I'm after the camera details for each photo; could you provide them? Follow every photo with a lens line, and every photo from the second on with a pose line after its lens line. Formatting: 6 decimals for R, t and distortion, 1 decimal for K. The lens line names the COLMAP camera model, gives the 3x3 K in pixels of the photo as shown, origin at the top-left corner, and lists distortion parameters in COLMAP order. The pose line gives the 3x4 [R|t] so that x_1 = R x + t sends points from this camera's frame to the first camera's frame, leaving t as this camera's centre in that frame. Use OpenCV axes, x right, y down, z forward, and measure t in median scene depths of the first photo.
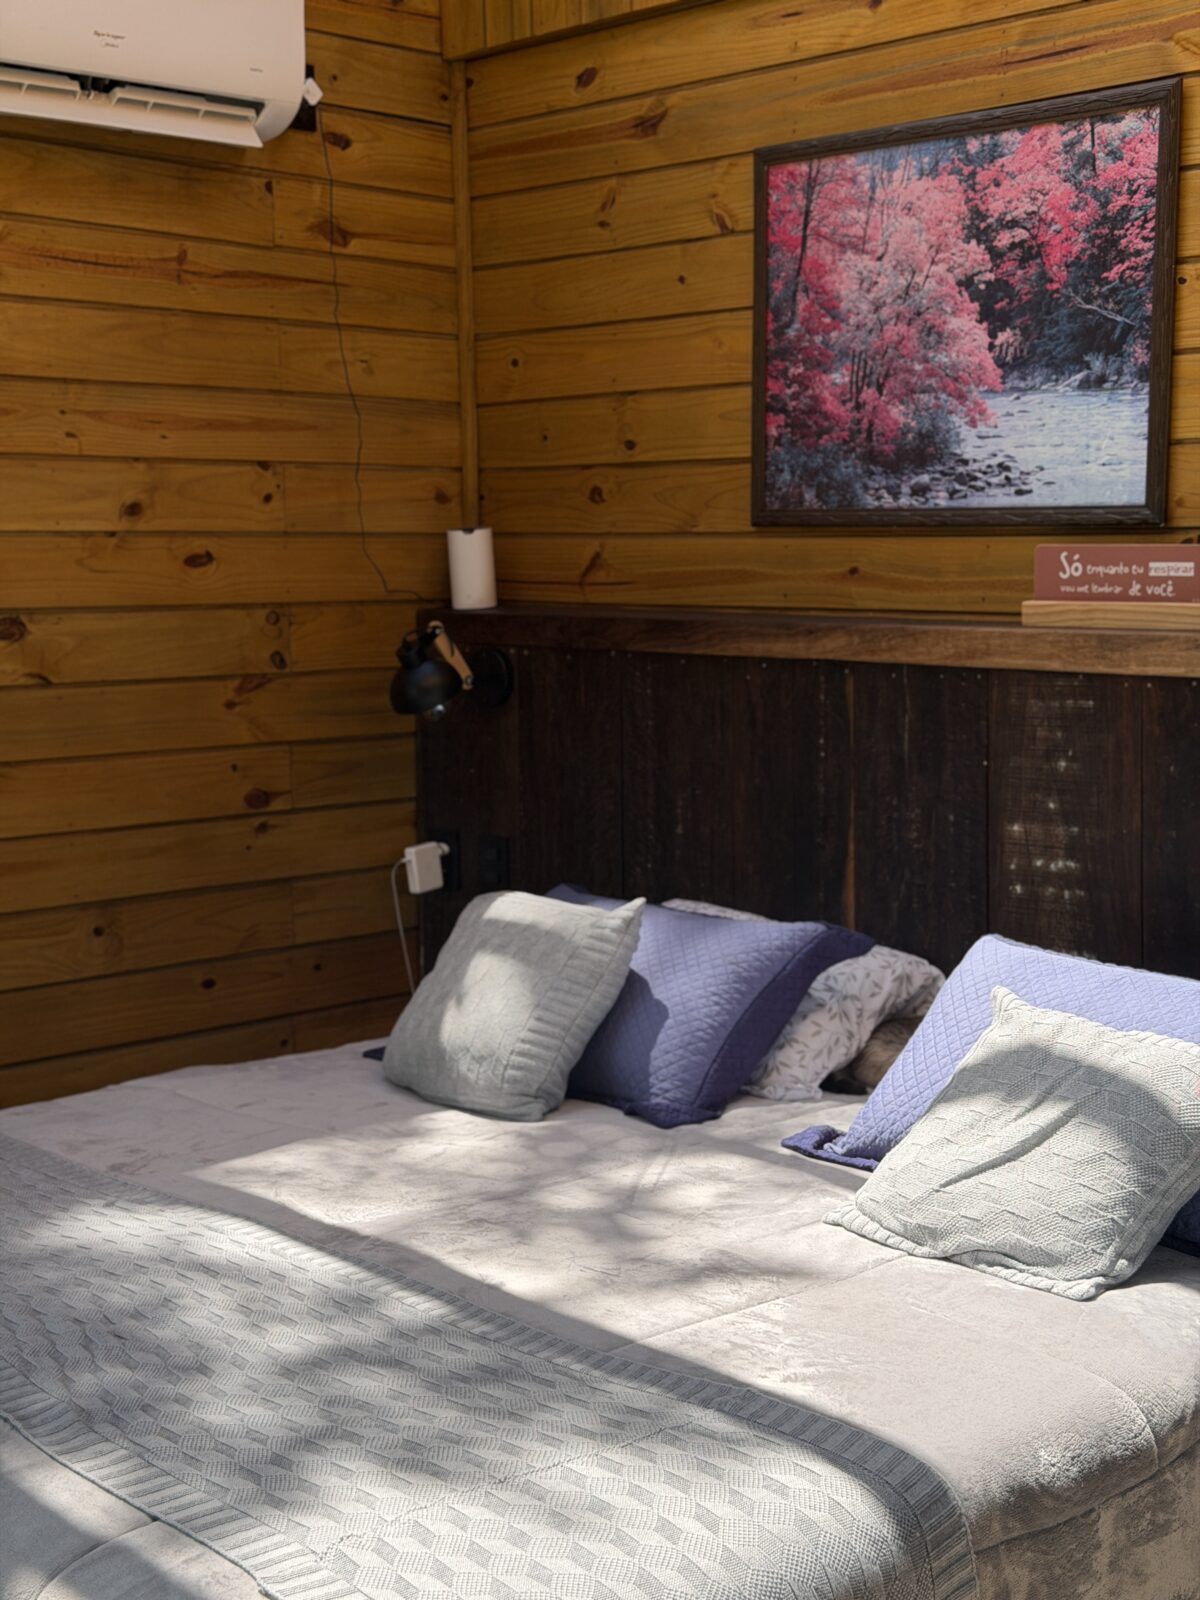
lens RADIAL K [[2282.0, 0, 600.0], [0, 2282.0, 800.0], [0, 0, 1]] dist [0.150666, -0.077425]
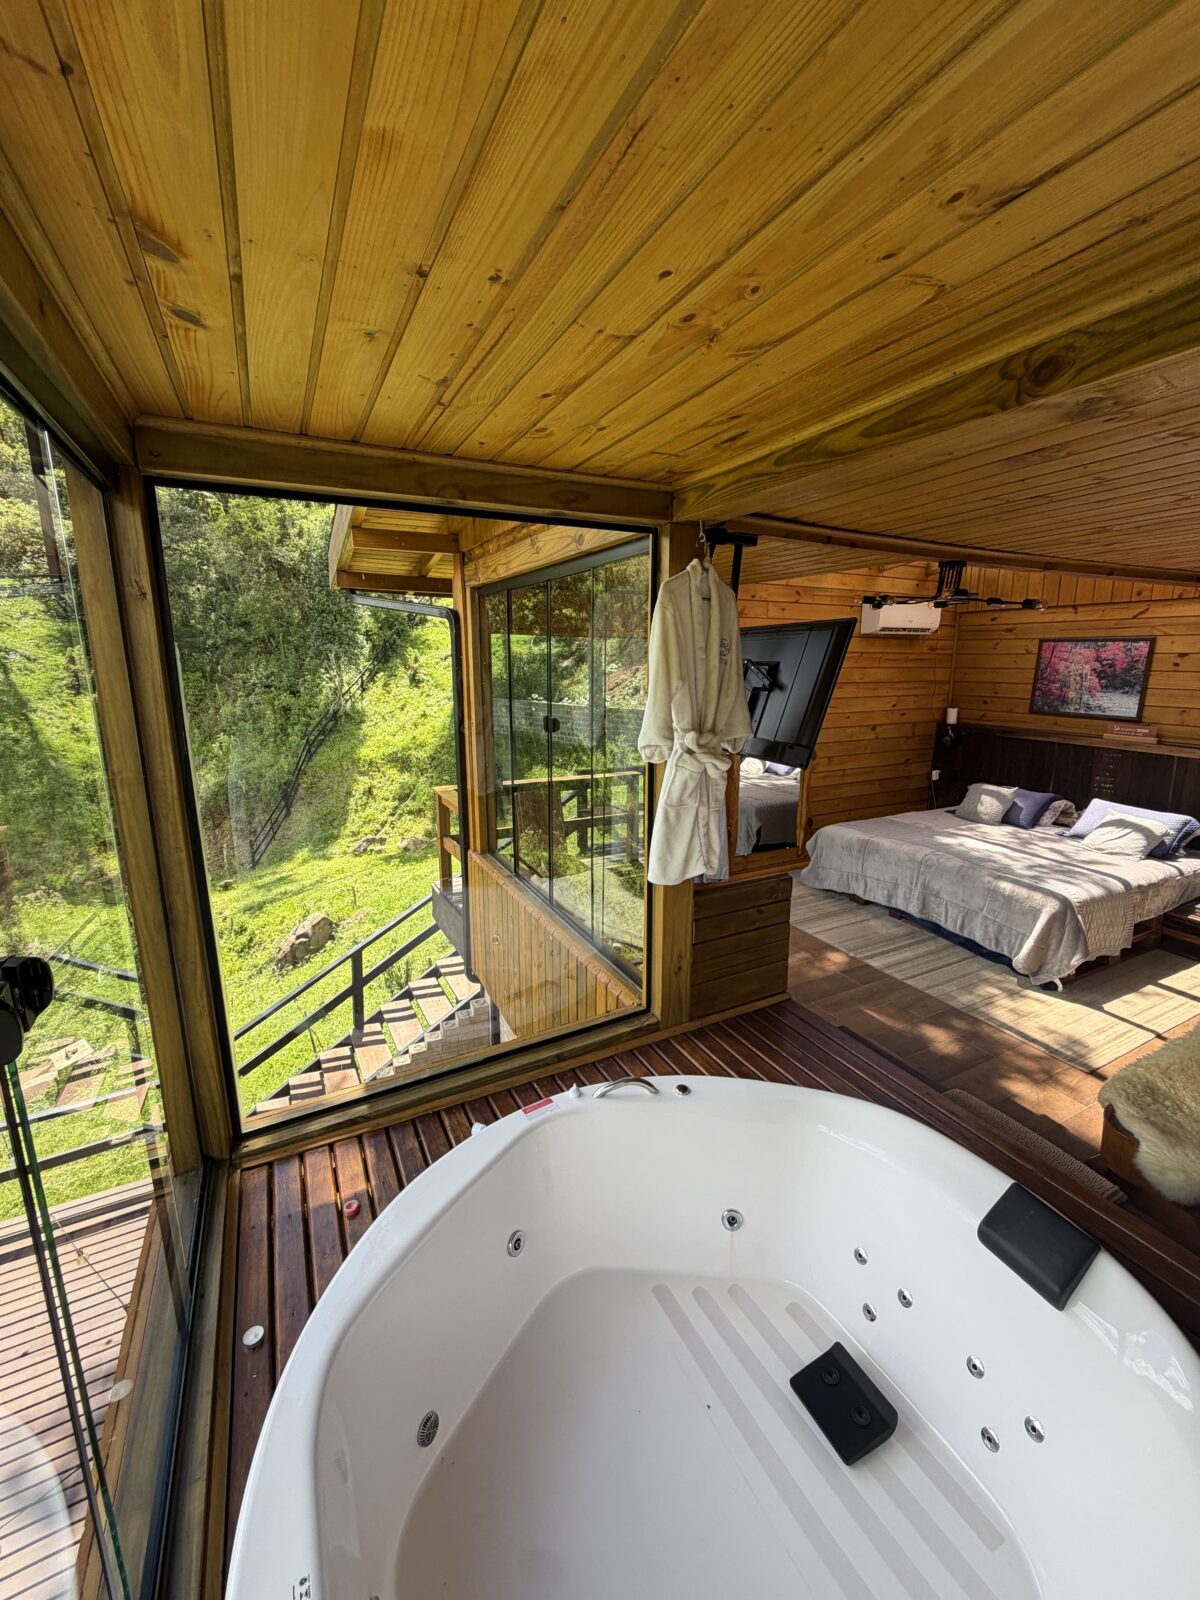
lens RADIAL K [[644.1, 0, 600.0], [0, 644.1, 800.0], [0, 0, 1]] dist [-0.000119, 0.000047]
pose [[0.961180, 0.065511, -0.268033, -0.494972], [-0.036834, 0.993176, 0.110658, -0.055906], [0.273453, -0.096489, 0.957034, -0.697189]]
